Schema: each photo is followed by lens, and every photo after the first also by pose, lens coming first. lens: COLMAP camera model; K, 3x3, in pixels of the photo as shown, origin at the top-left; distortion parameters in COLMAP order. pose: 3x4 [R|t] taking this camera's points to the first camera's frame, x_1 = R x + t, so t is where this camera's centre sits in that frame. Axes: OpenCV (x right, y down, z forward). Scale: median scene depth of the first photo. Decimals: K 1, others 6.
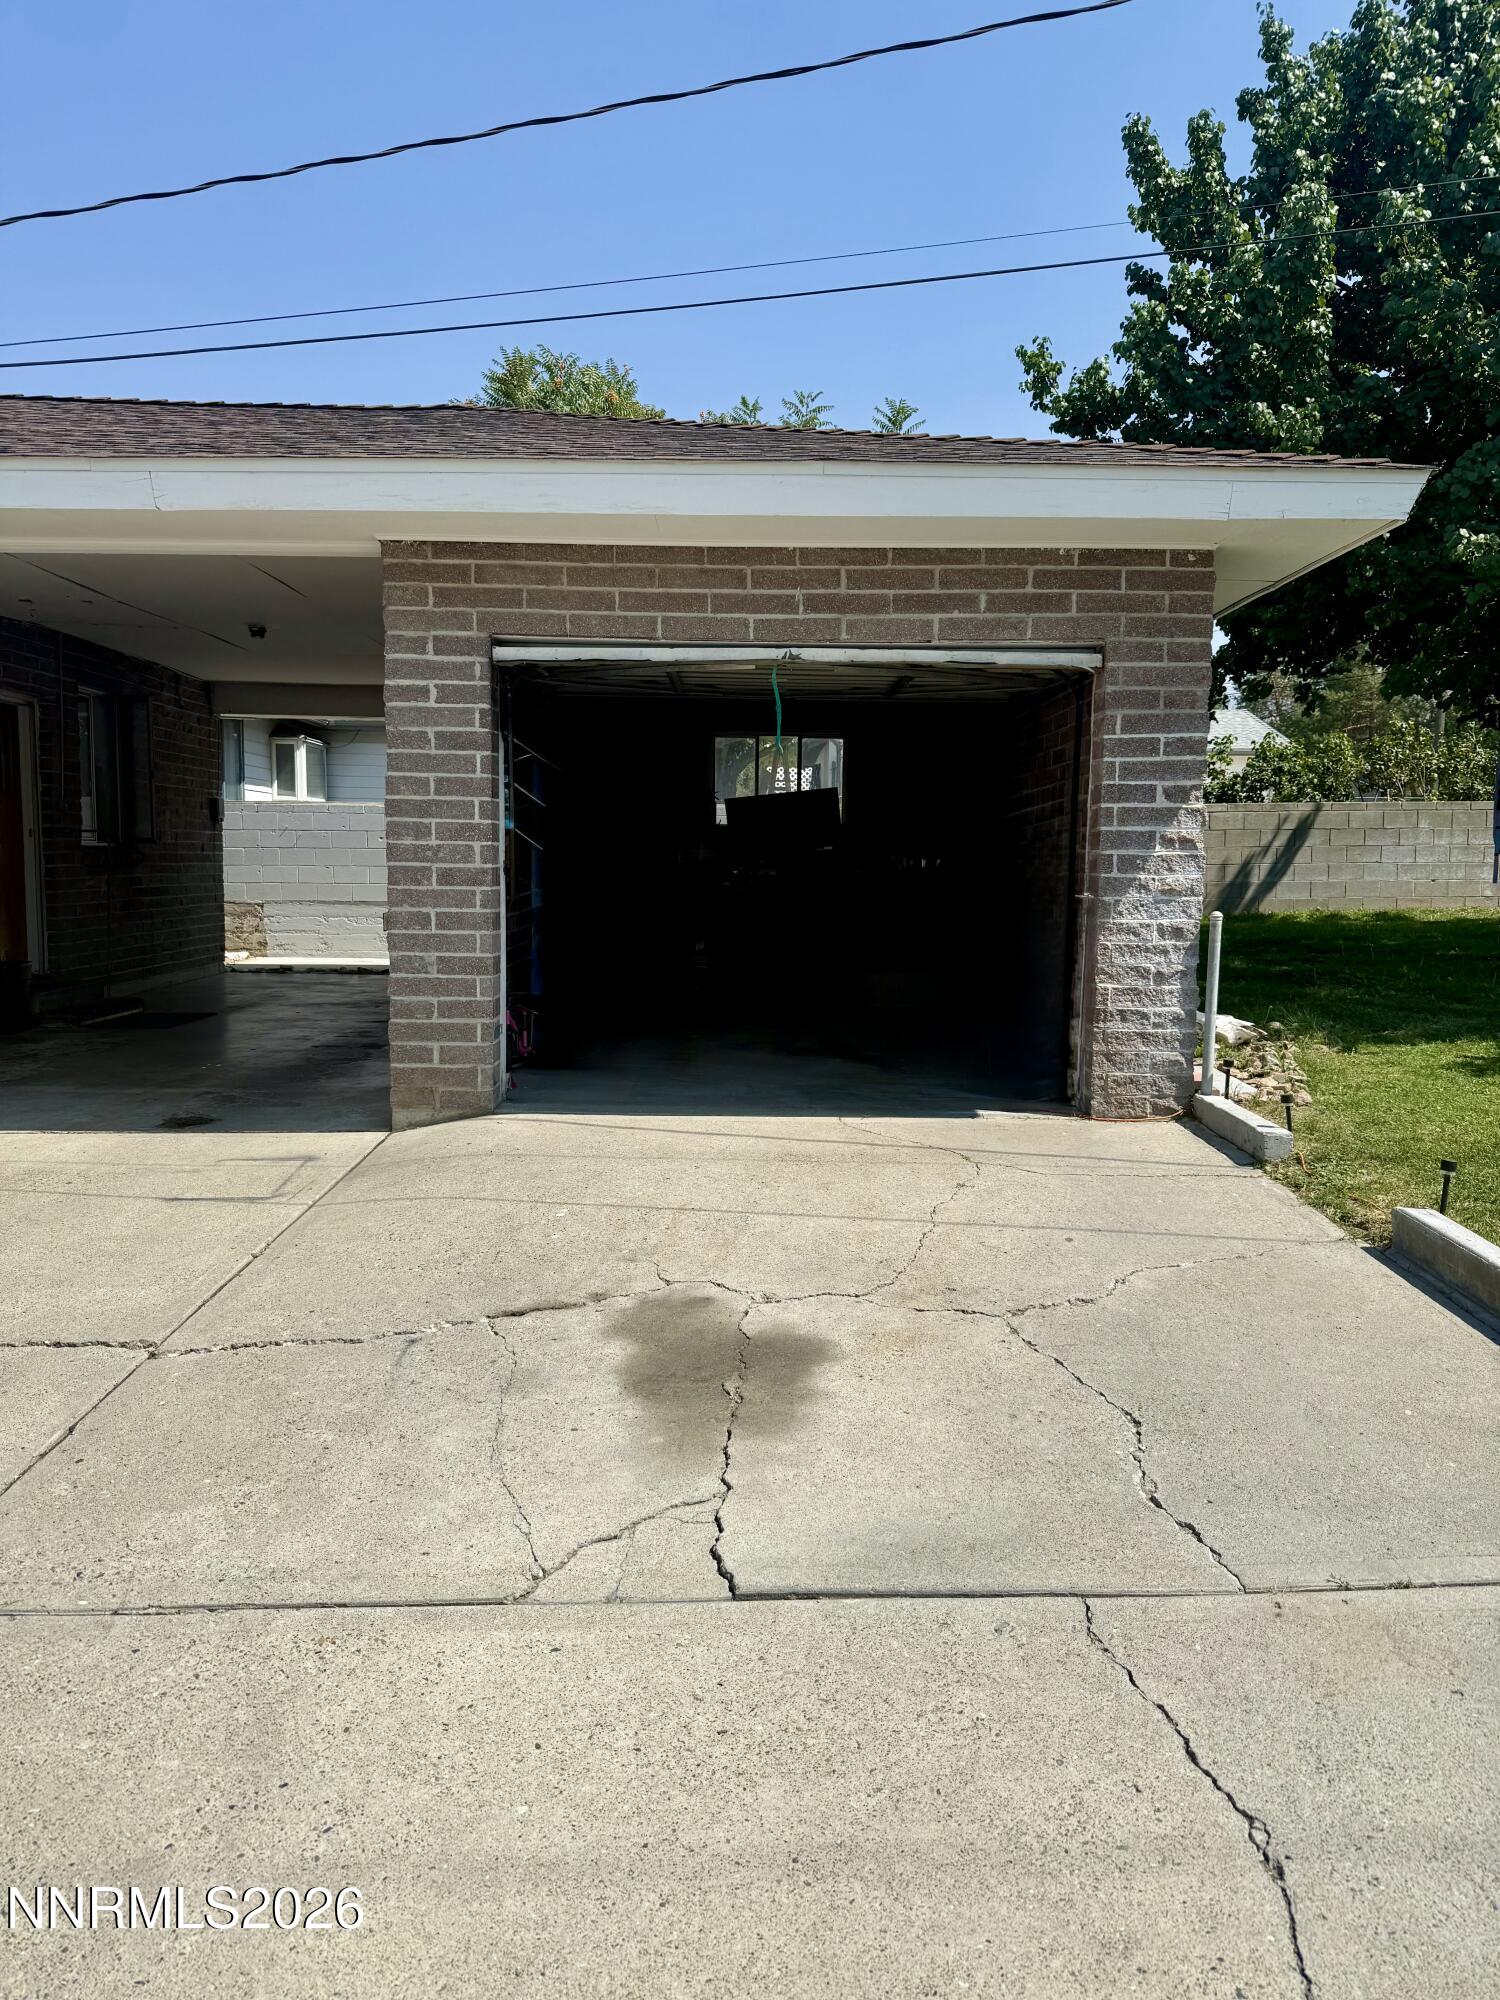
lens RADIAL K [[1407.1, 0, 752.5], [0, 1407.1, 1016.1], [0, 0, 1]] dist [0.055071, -0.075443]
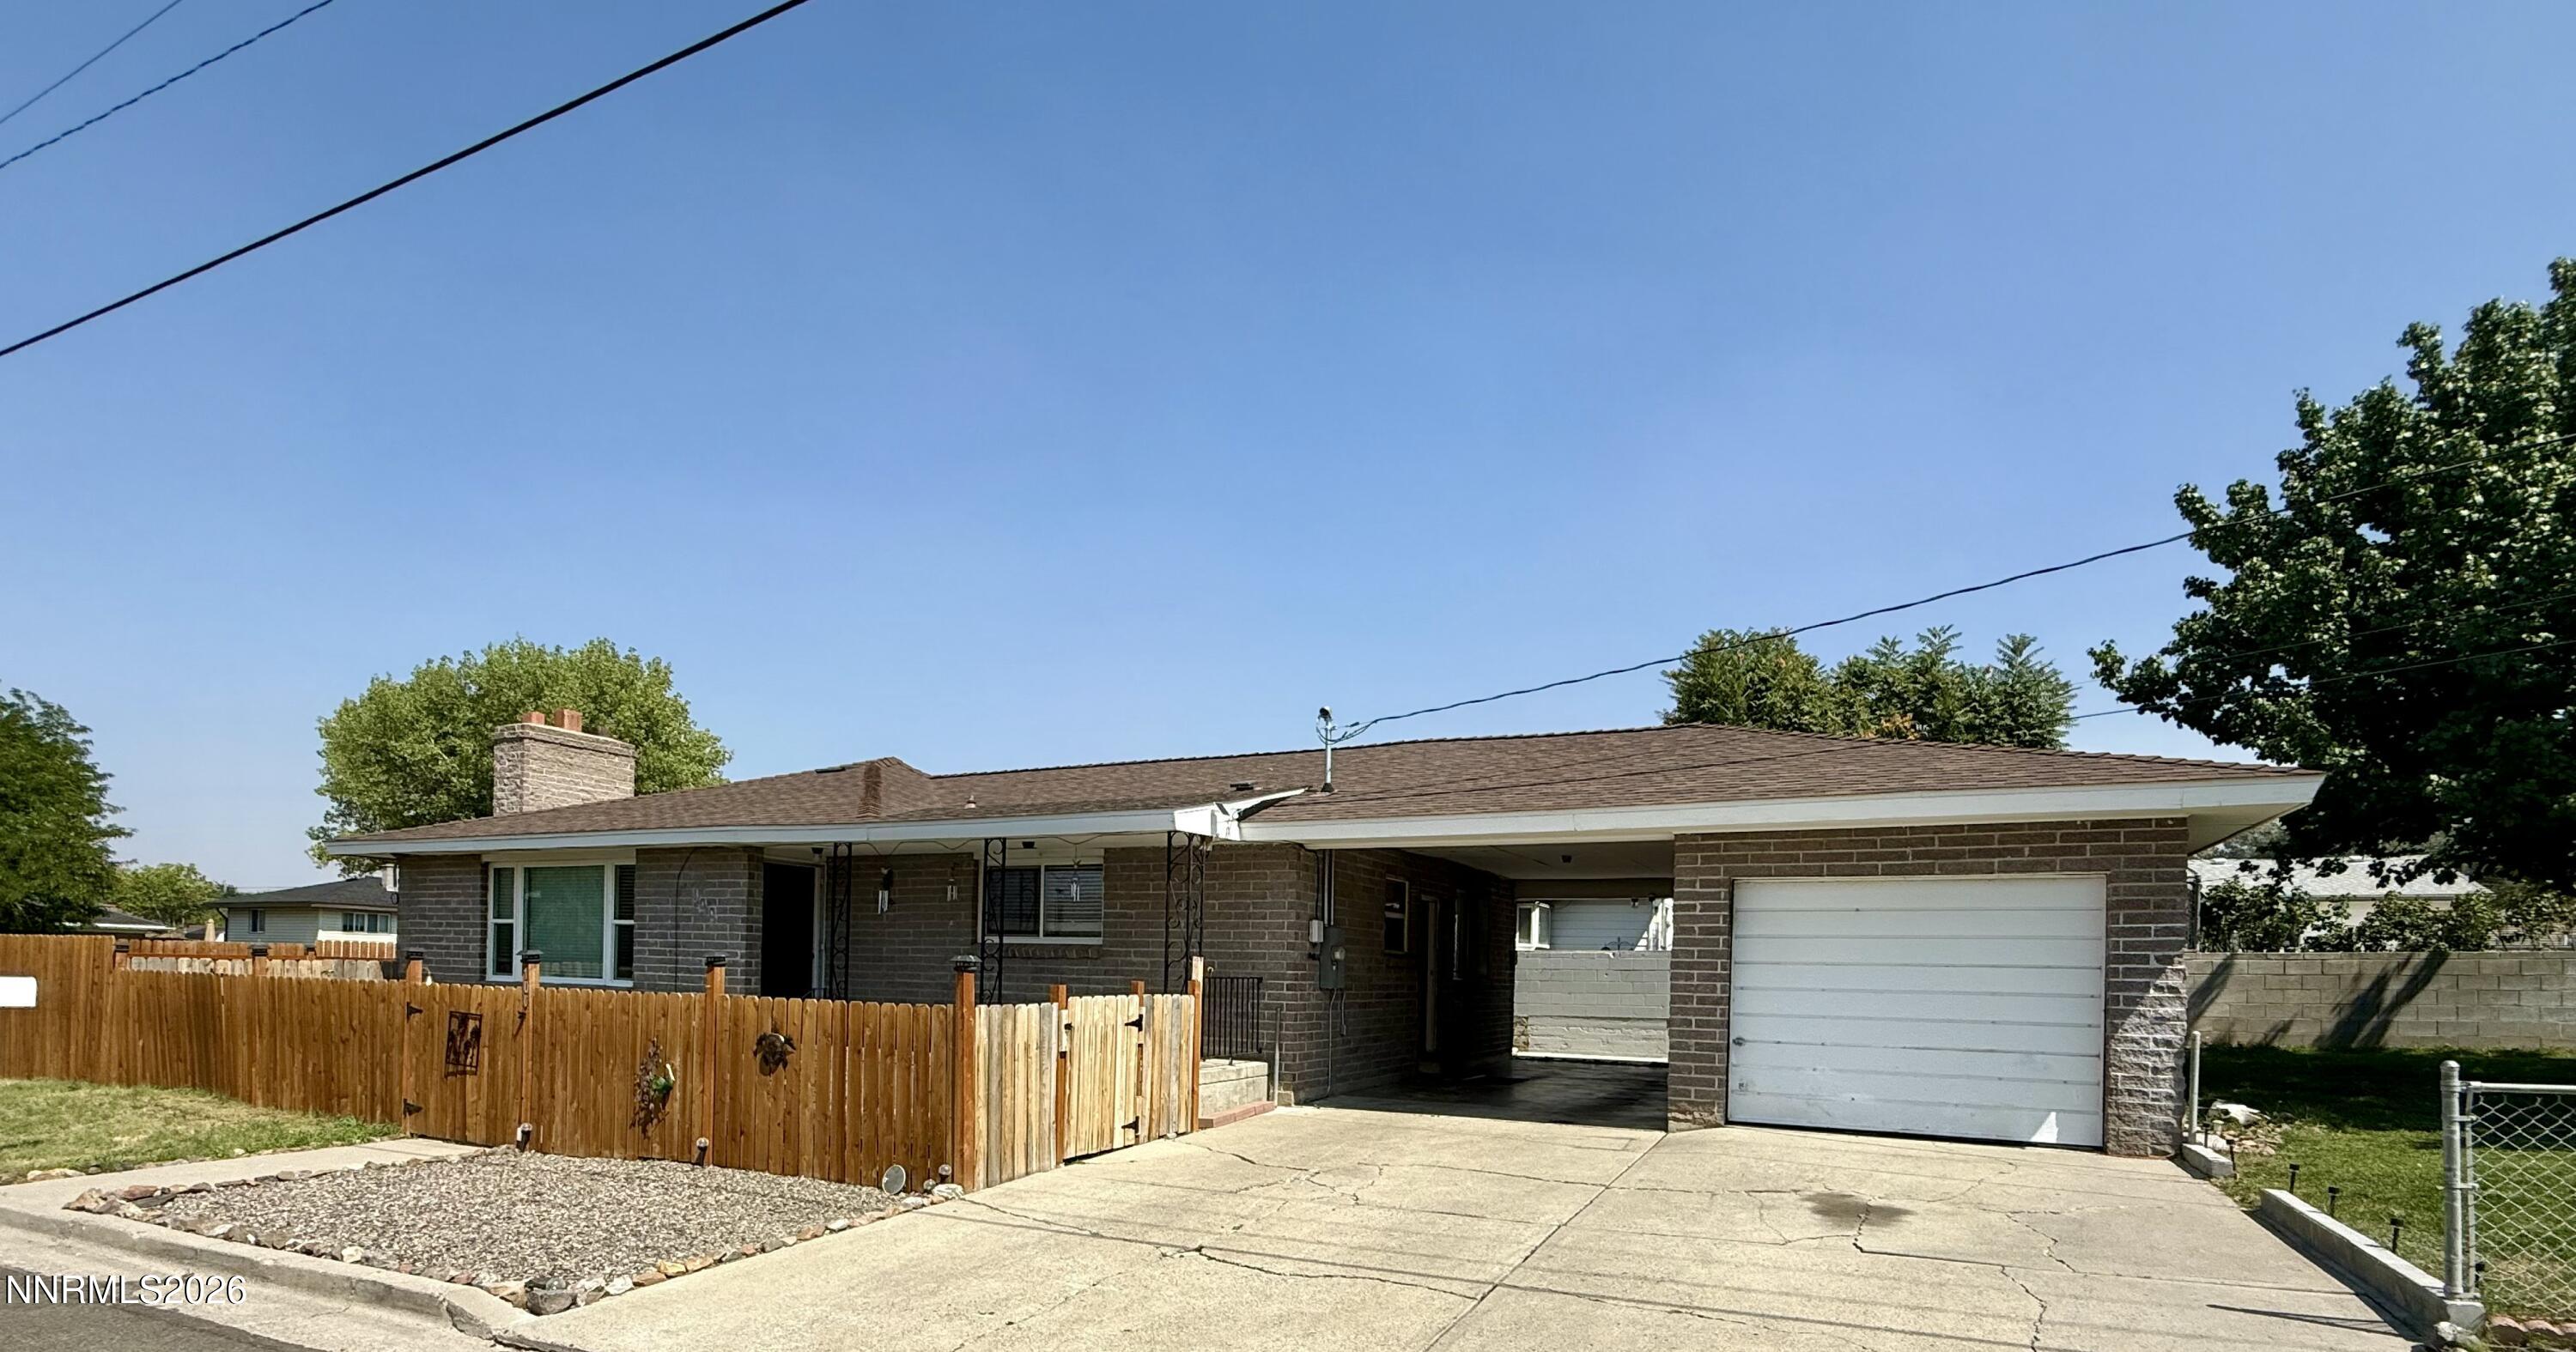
lens RADIAL K [[1210.9, 0, 1289.9], [0, 1210.9, 974.3], [0, 0, 1]] dist [0.000914, 0.000556]
pose [[0.895201, 0.009377, -0.445565, 0.015110], [-0.063172, 0.992353, -0.106038, 0.074879], [0.441163, 0.123073, 0.888948, -0.708465]]
